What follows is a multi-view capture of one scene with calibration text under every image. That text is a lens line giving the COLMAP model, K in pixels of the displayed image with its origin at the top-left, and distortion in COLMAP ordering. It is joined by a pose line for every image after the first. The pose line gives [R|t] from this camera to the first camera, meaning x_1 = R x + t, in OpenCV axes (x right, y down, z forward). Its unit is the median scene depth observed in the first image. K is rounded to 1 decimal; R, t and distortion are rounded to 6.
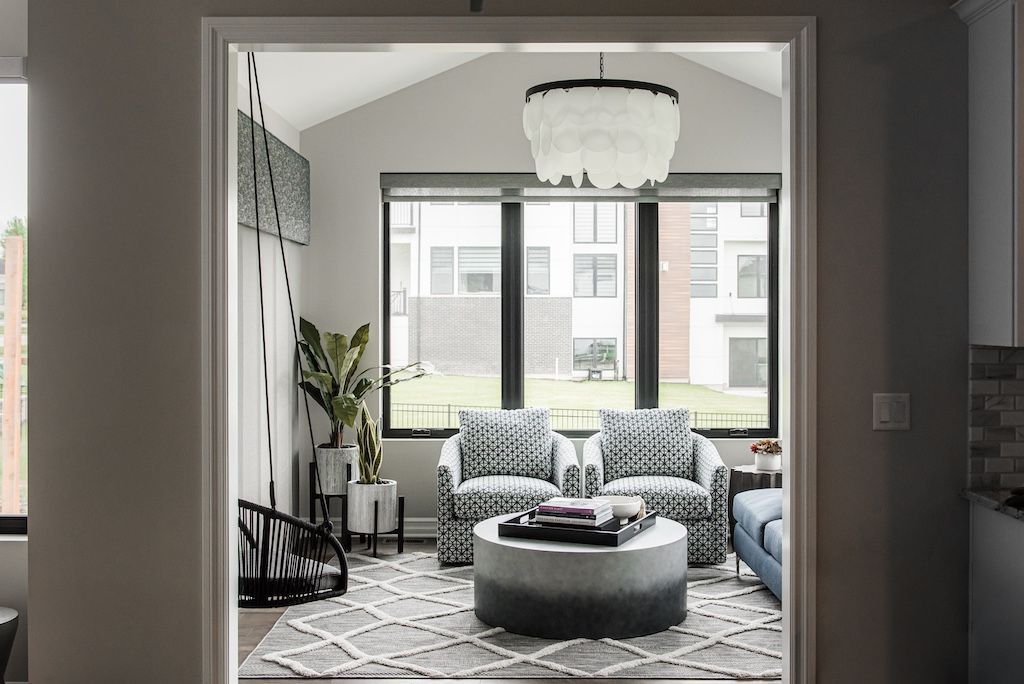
lens RADIAL K [[990.2, 0, 512.0], [0, 990.2, 342.0], [0, 0, 1]] dist [-0.000229, -0.000882]
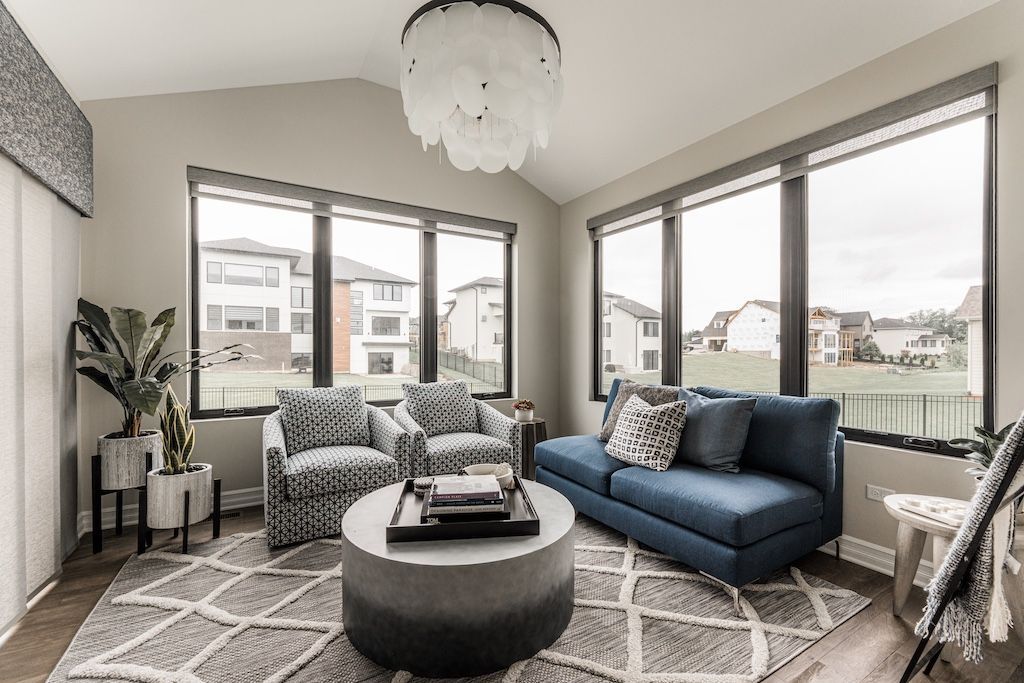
lens RADIAL K [[427.5, 0, 510.5], [0, 427.5, 352.7], [0, 0, 1]] dist [-0.000346, 0.000176]
pose [[0.859907, -0.003727, 0.510436, -0.077083], [0.005286, 0.999985, -0.001604, 0.031307], [-0.510423, 0.004078, 0.859914, 0.480415]]
